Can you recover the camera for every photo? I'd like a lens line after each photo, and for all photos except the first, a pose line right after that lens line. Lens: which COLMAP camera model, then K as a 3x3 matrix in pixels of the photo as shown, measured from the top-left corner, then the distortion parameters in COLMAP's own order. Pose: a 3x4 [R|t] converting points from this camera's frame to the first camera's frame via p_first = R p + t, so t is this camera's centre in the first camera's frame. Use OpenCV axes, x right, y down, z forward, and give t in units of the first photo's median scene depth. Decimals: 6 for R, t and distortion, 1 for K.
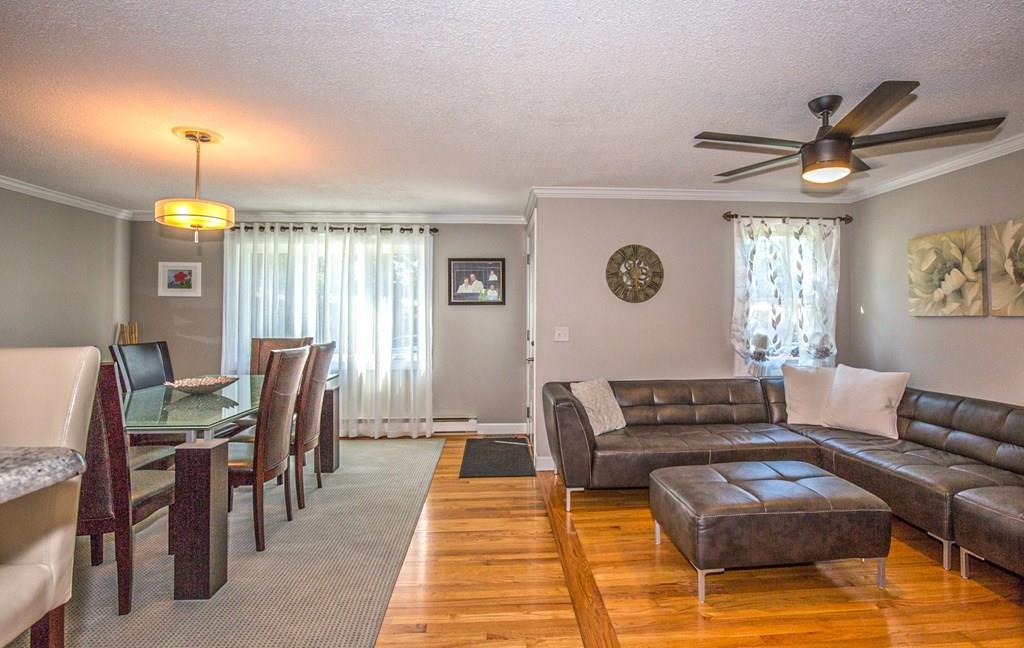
lens RADIAL K [[484.0, 0, 531.8], [0, 484.0, 305.5], [0, 0, 1]] dist [-0.035590, 0.001324]
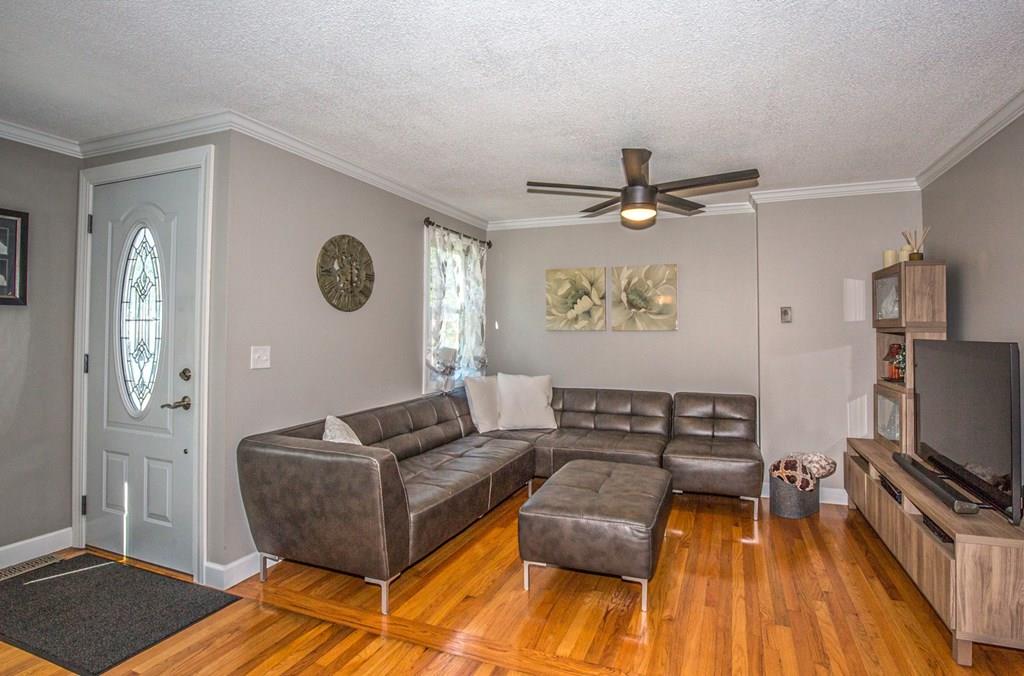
lens RADIAL K [[499.6, 0, 538.7], [0, 499.6, 319.5], [0, 0, 1]] dist [-0.020921, 0.003858]
pose [[0.439185, 0.020520, 0.898162, -0.359679], [-0.024391, 0.999643, -0.010911, 0.007607], [-0.898065, -0.017115, 0.439529, 0.379718]]
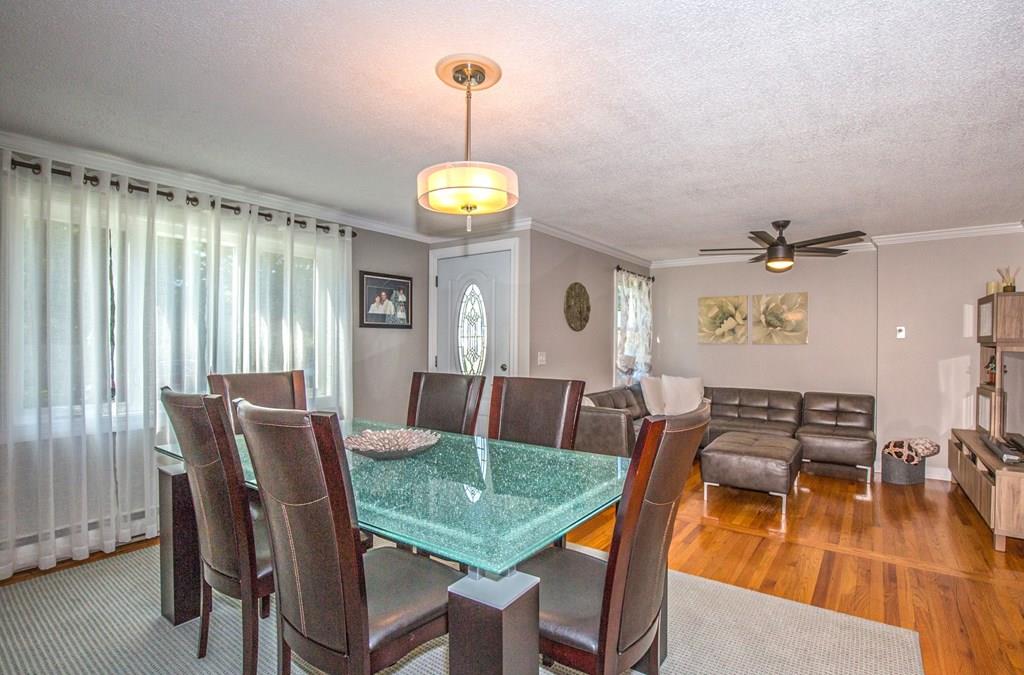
lens RADIAL K [[499.6, 0, 524.7], [0, 499.6, 348.2], [0, 0, 1]] dist [-0.020921, 0.003858]
pose [[0.643461, -0.003162, 0.765472, -0.820887], [-0.025058, 0.999369, 0.025192, 0.008287], [-0.765069, -0.035392, 0.642975, 0.298059]]
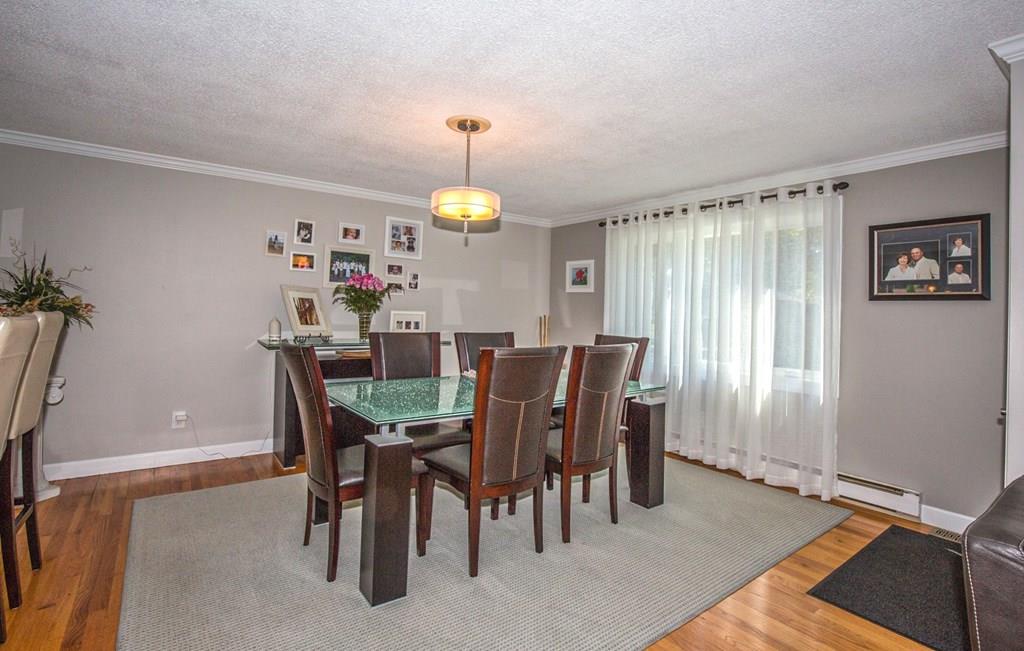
lens RADIAL K [[484.0, 0, 518.2], [0, 484.0, 299.2], [0, 0, 1]] dist [-0.035590, 0.001324]
pose [[0.534989, -0.003270, -0.844852, 0.133397], [-0.008753, 0.999917, -0.009413, 0.009330], [0.844813, 0.012431, 0.534917, 0.361302]]
